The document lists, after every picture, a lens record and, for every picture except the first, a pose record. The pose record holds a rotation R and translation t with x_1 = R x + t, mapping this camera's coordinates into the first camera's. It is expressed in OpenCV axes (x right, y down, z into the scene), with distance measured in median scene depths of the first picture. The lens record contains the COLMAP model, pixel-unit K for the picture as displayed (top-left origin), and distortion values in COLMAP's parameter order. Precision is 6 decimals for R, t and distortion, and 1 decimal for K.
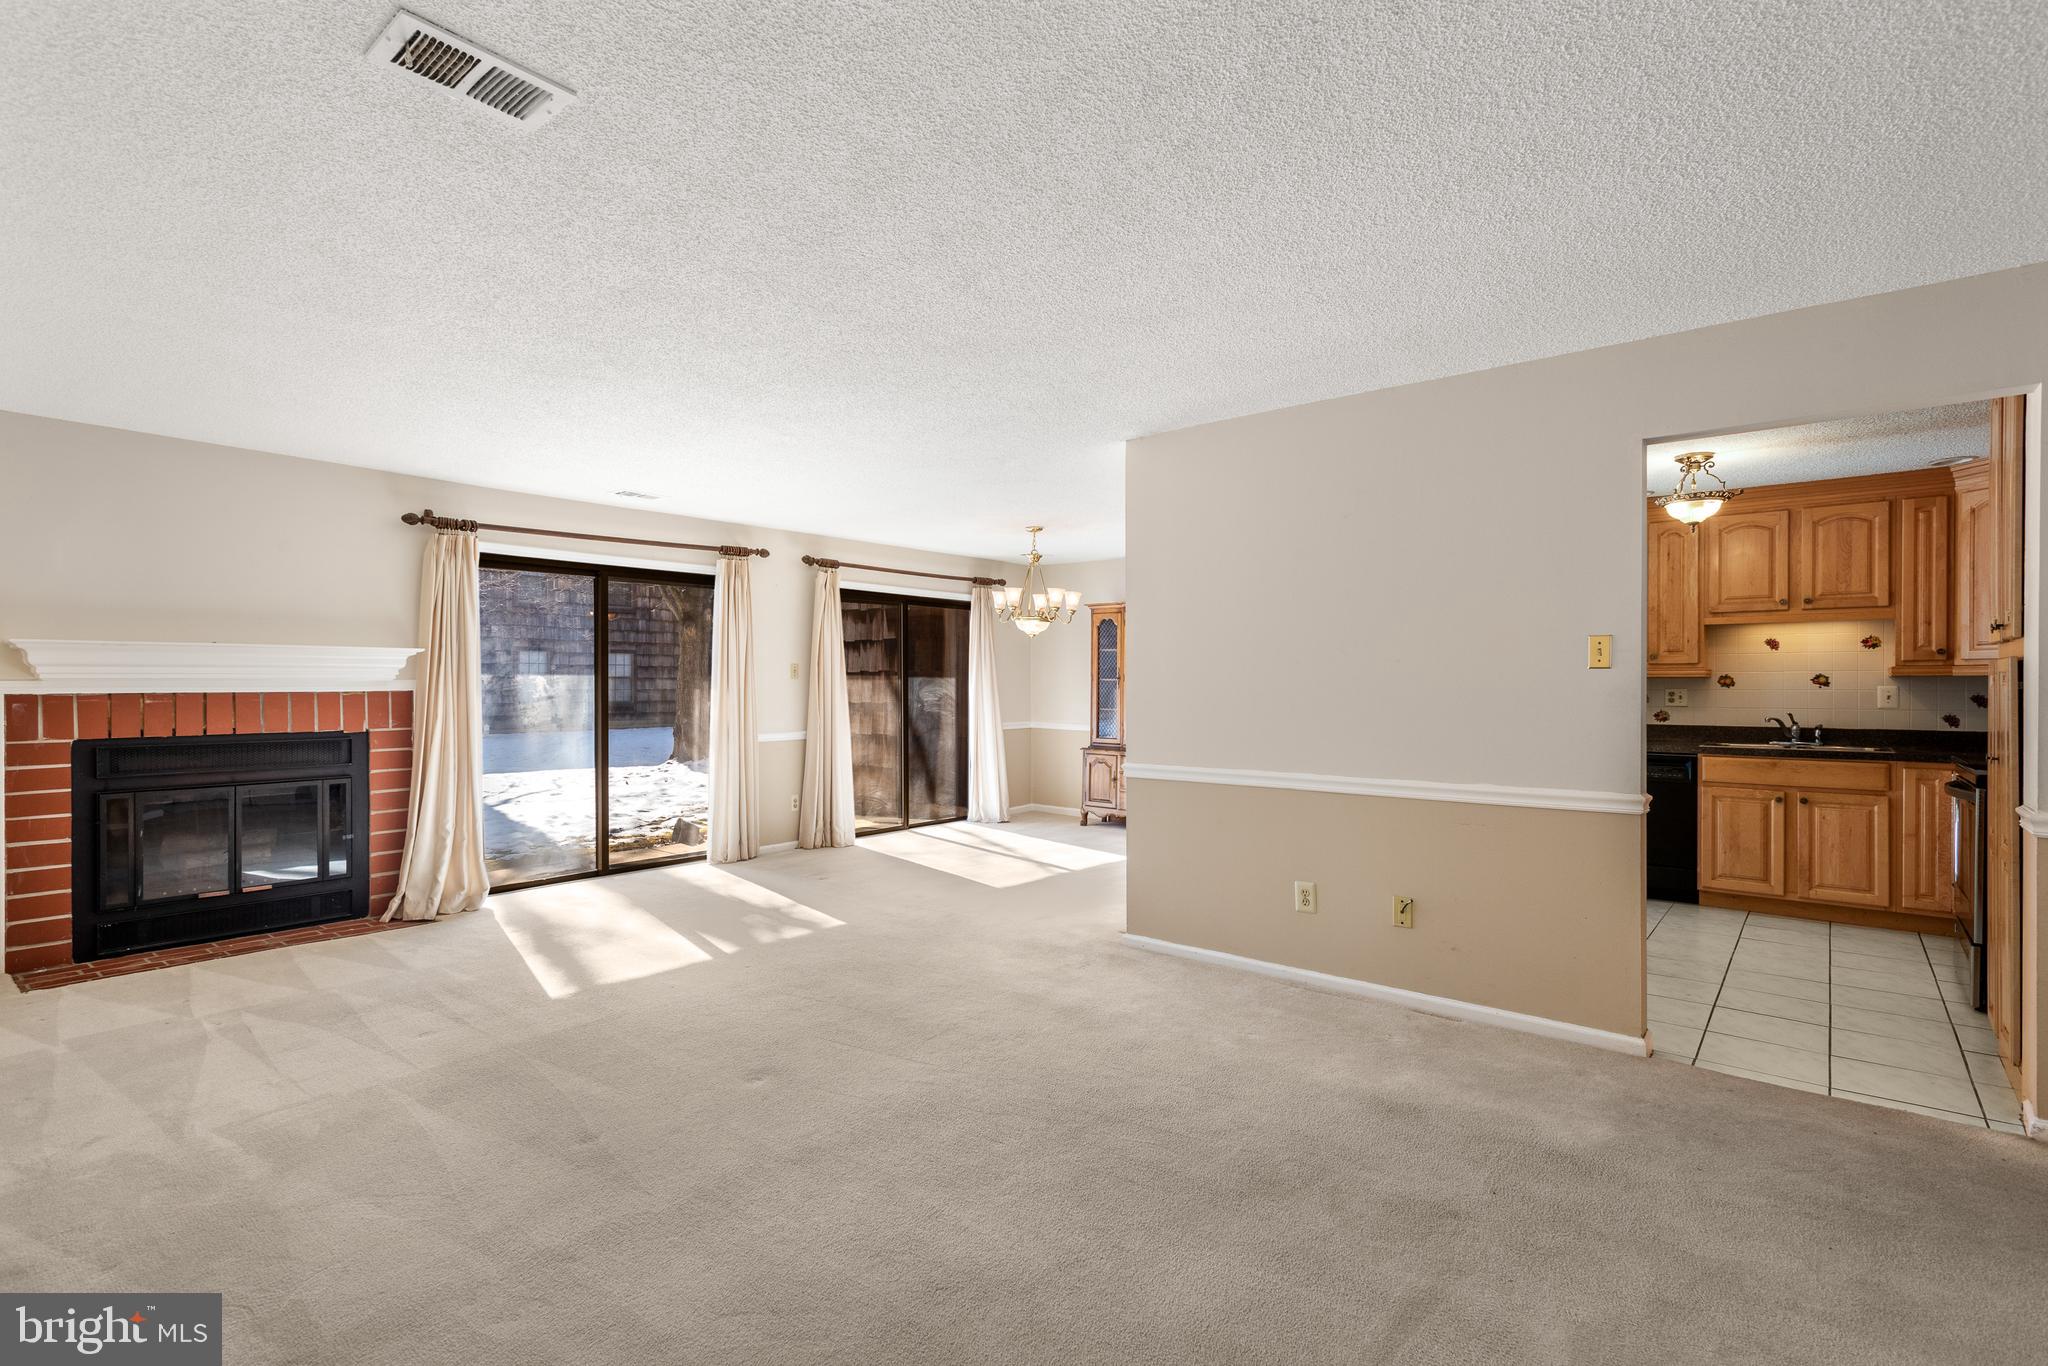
lens RADIAL K [[974.2, 0, 1026.1], [0, 974.2, 686.3], [0, 0, 1]] dist [0.017079, -0.003173]
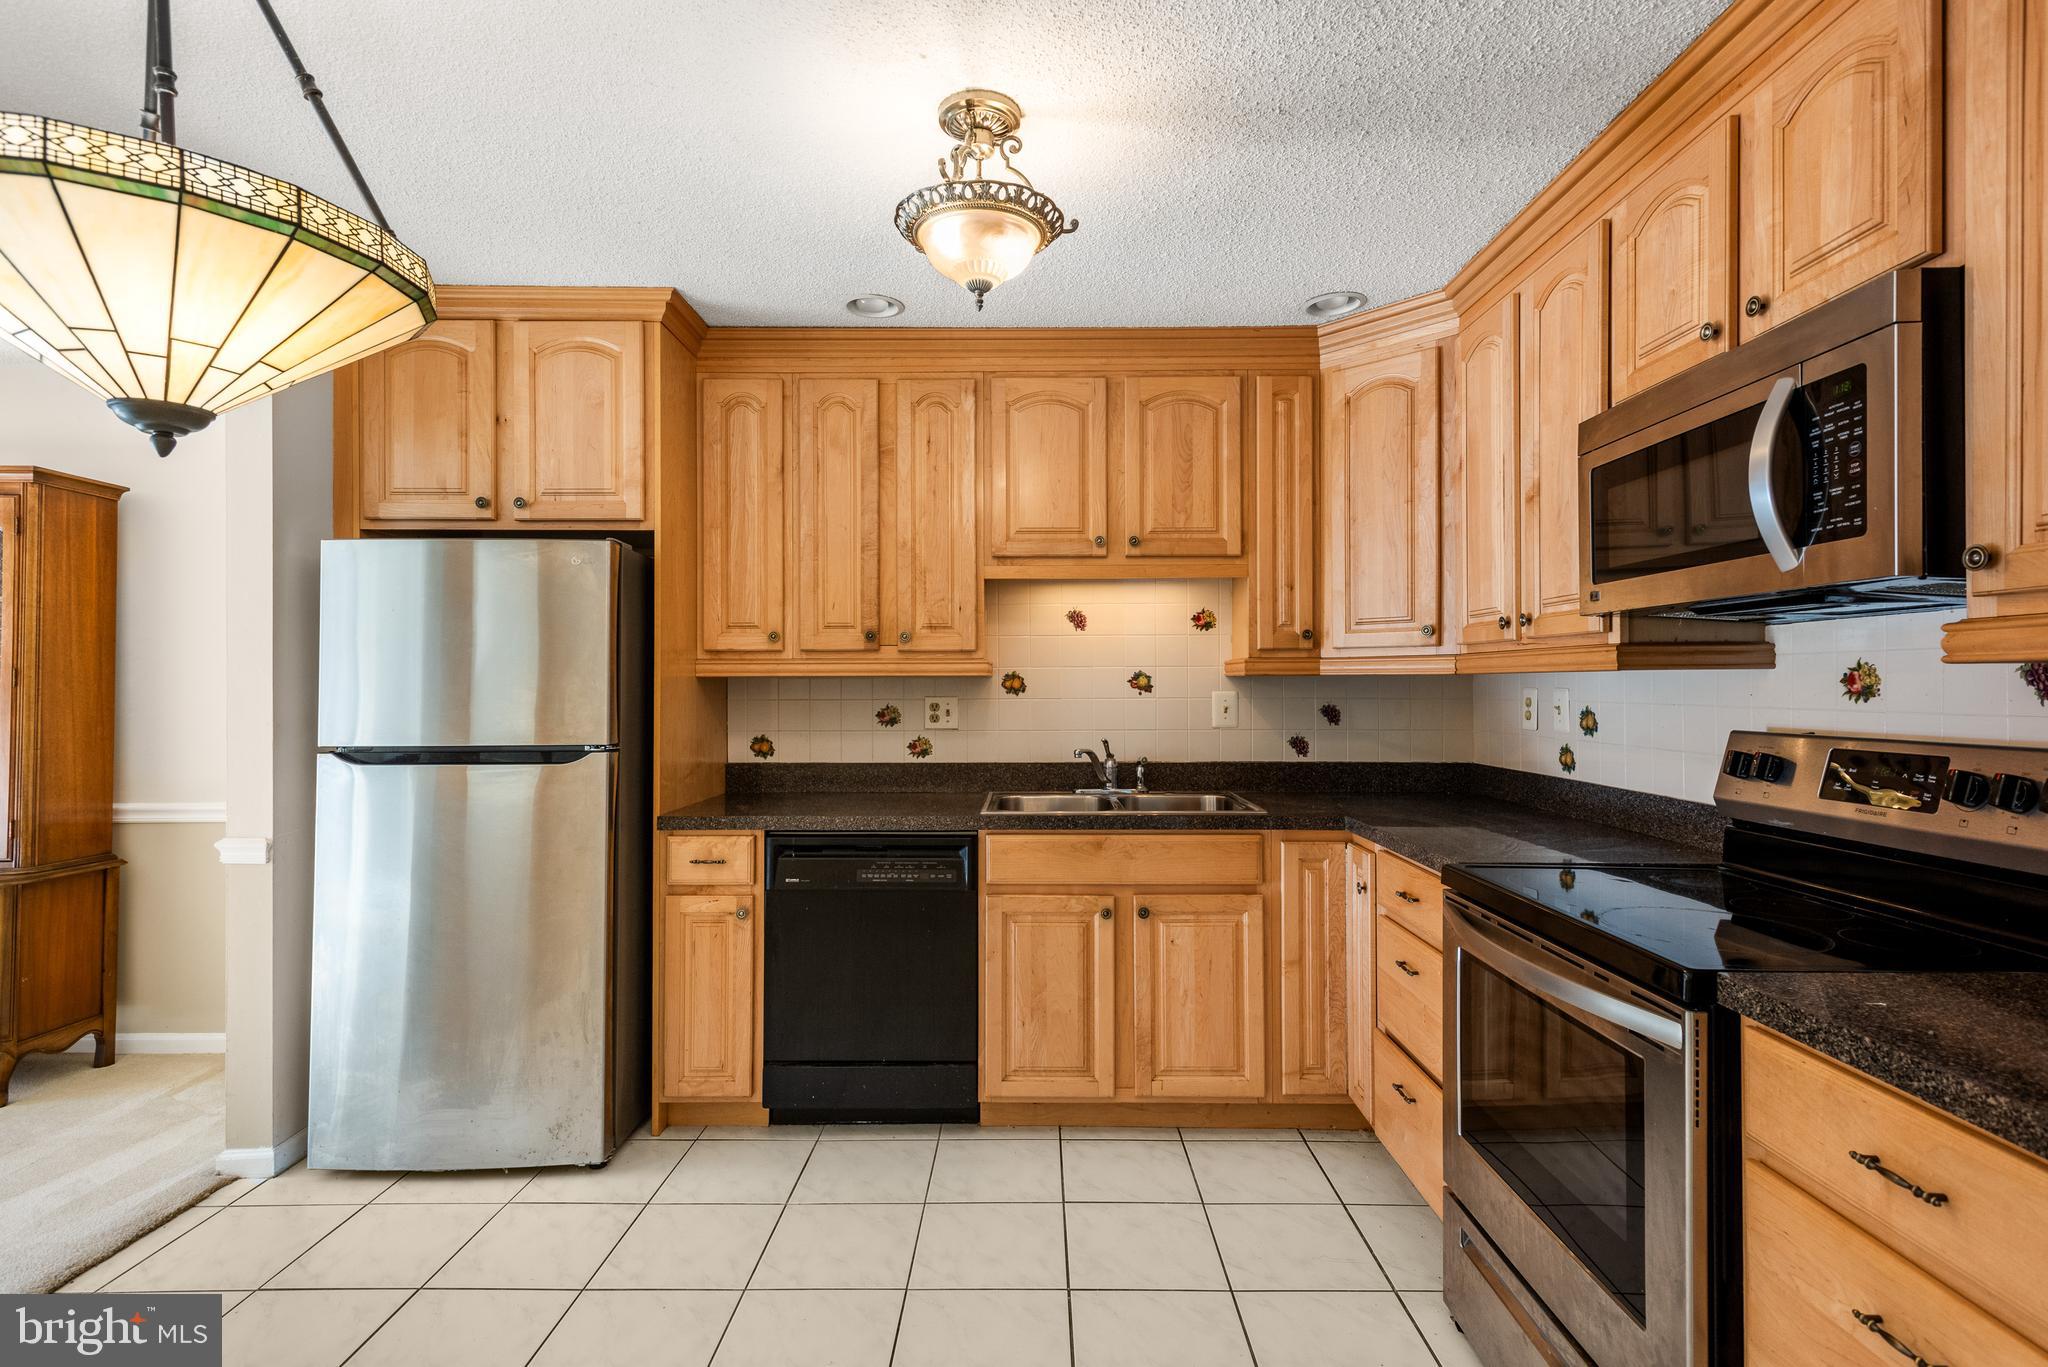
lens RADIAL K [[974.2, 0, 1023.4], [0, 974.2, 676.3], [0, 0, 1]] dist [0.017079, -0.003173]
pose [[0.779971, -0.001556, 0.625814, 0.393415], [0.004647, 0.999984, -0.003305, -0.008191], [-0.625799, 0.005486, 0.779965, 0.600949]]
